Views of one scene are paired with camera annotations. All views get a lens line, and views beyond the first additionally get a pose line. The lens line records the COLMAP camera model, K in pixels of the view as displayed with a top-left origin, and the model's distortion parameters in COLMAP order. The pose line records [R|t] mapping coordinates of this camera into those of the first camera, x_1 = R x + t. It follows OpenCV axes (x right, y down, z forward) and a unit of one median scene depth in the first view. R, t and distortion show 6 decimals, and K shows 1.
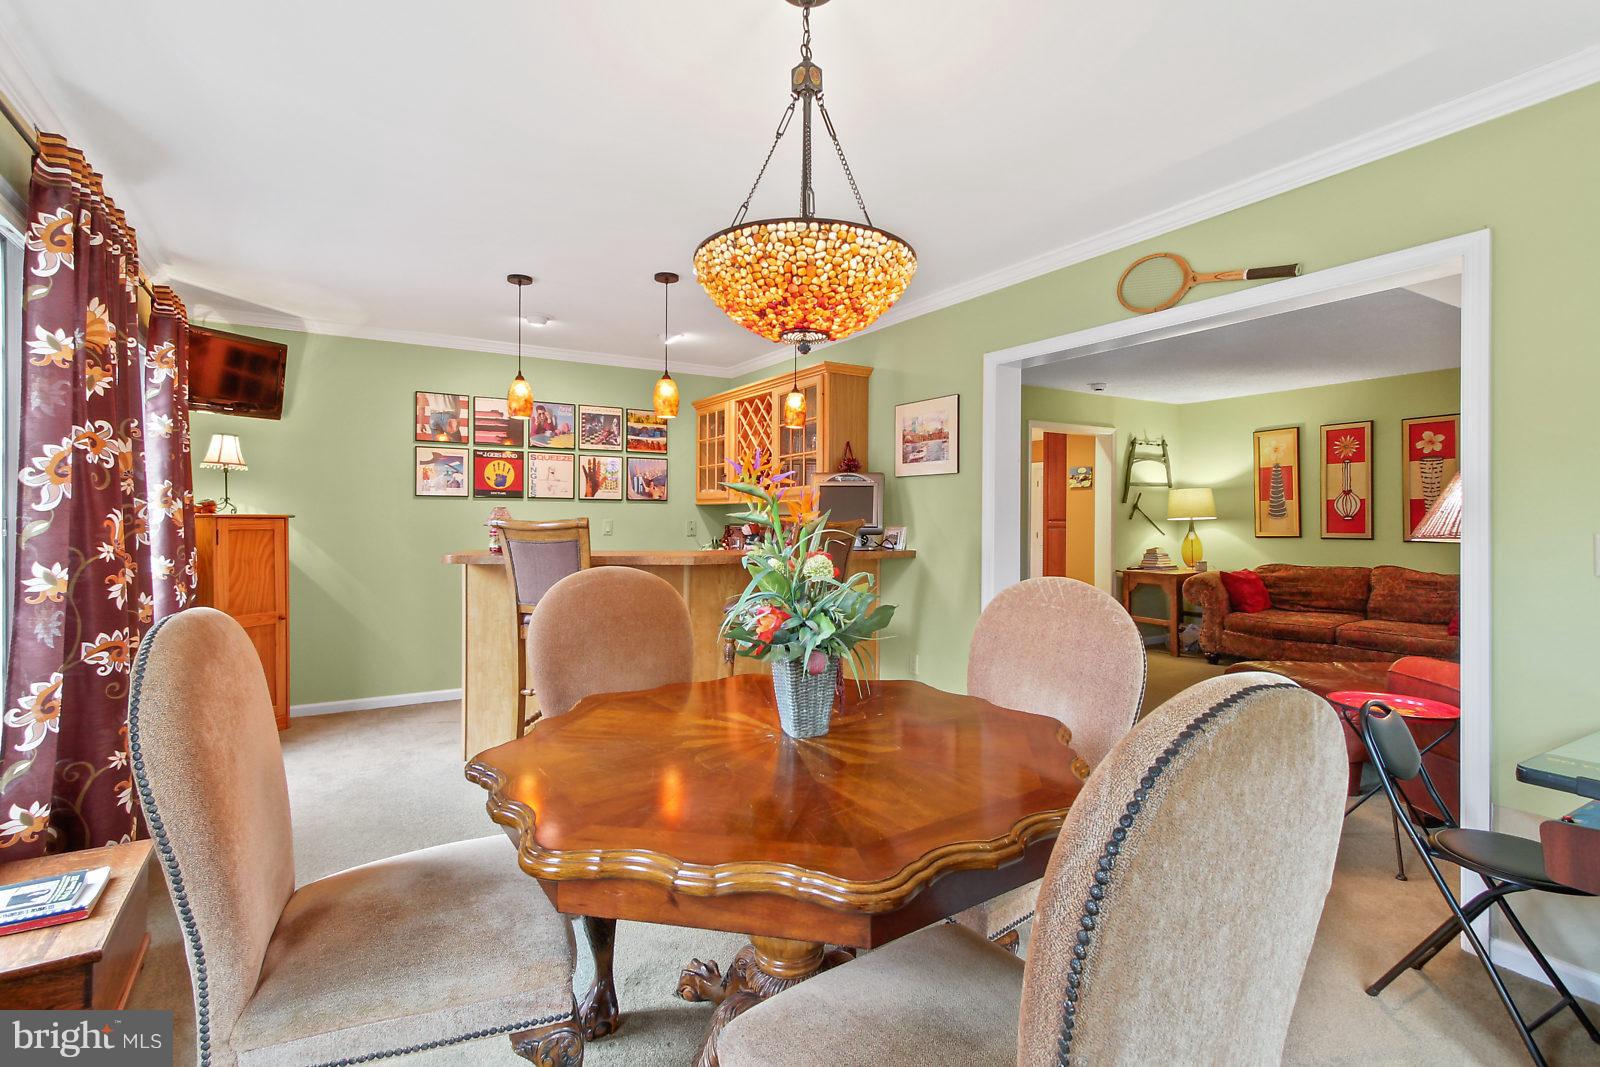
lens RADIAL K [[752.4, 0, 789.6], [0, 752.4, 523.0], [0, 0, 1]] dist [0.005518, 0.001015]
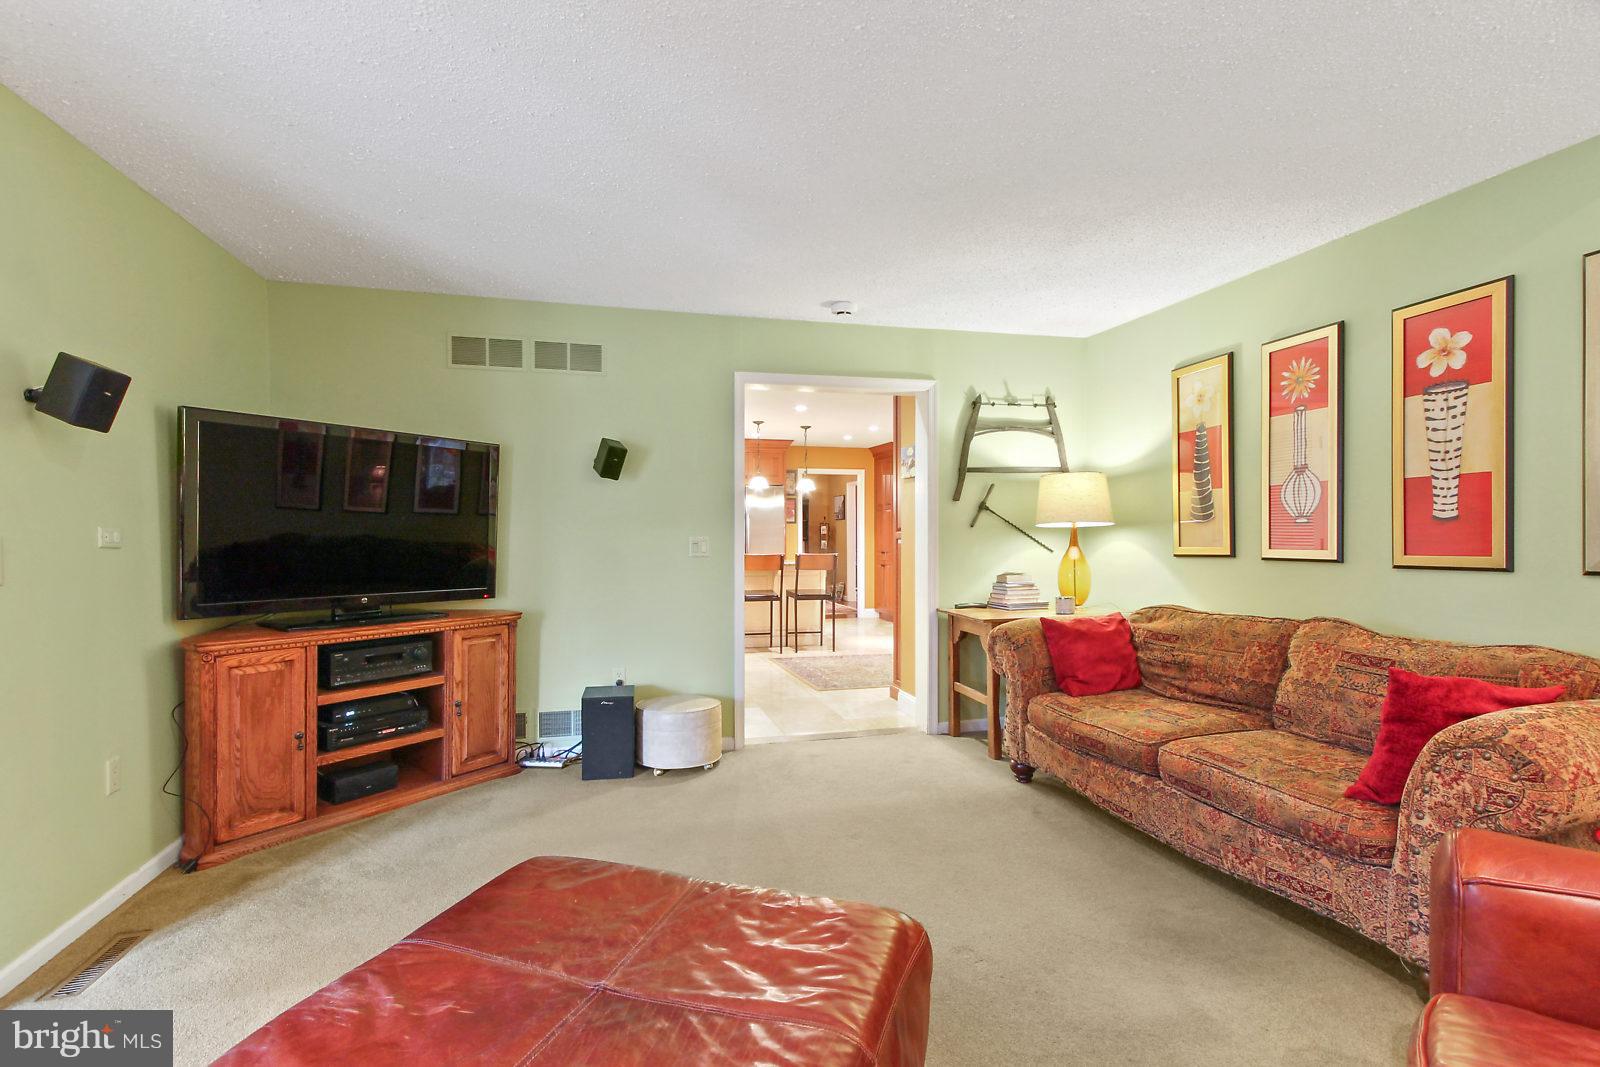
lens RADIAL K [[752.4, 0, 804.1], [0, 752.4, 541.5], [0, 0, 1]] dist [0.005518, 0.001015]
pose [[0.948559, -0.002203, -0.316592, 0.536172], [0.003785, 0.999983, 0.004382, 0.004143], [0.316577, -0.005355, 0.948552, 0.379069]]
